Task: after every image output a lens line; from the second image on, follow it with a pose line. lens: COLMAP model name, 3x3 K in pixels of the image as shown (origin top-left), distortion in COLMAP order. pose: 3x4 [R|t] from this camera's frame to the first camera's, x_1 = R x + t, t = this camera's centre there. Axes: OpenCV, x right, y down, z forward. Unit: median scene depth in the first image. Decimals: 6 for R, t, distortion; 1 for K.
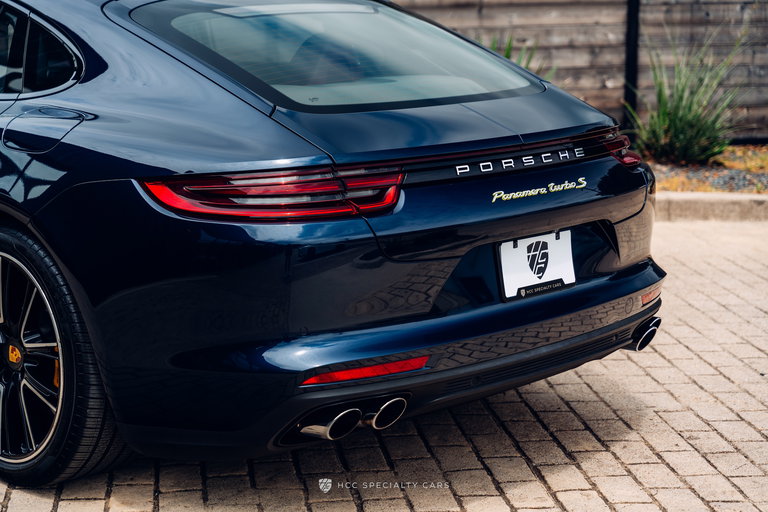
lens RADIAL K [[1519.6, 0, 384.0], [0, 1519.6, 256.0], [0, 0, 1]] dist [0.050646, 0.051031]
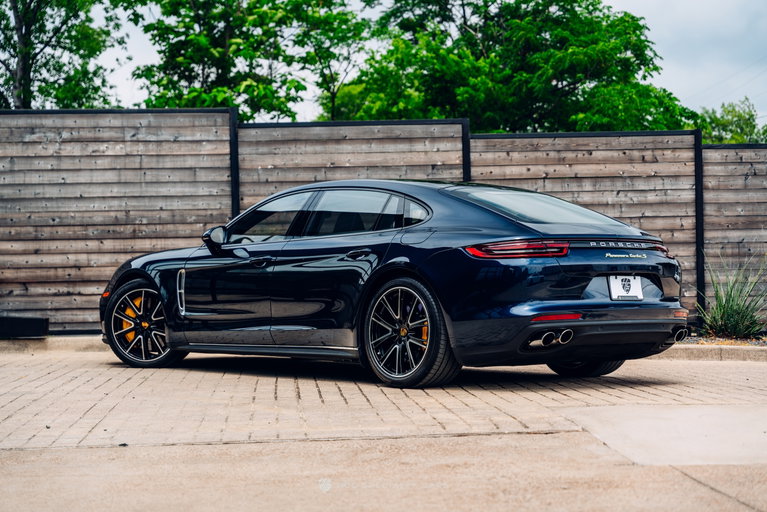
lens RADIAL K [[1490.1, 0, 383.5], [0, 1490.1, 256.0], [0, 0, 1]] dist [0.039434, 0.288899]
pose [[0.996397, -0.014835, -0.083501, -0.080010], [-0.003824, 0.975723, -0.218975, 0.462144], [0.084722, 0.218505, 0.972151, -1.289462]]
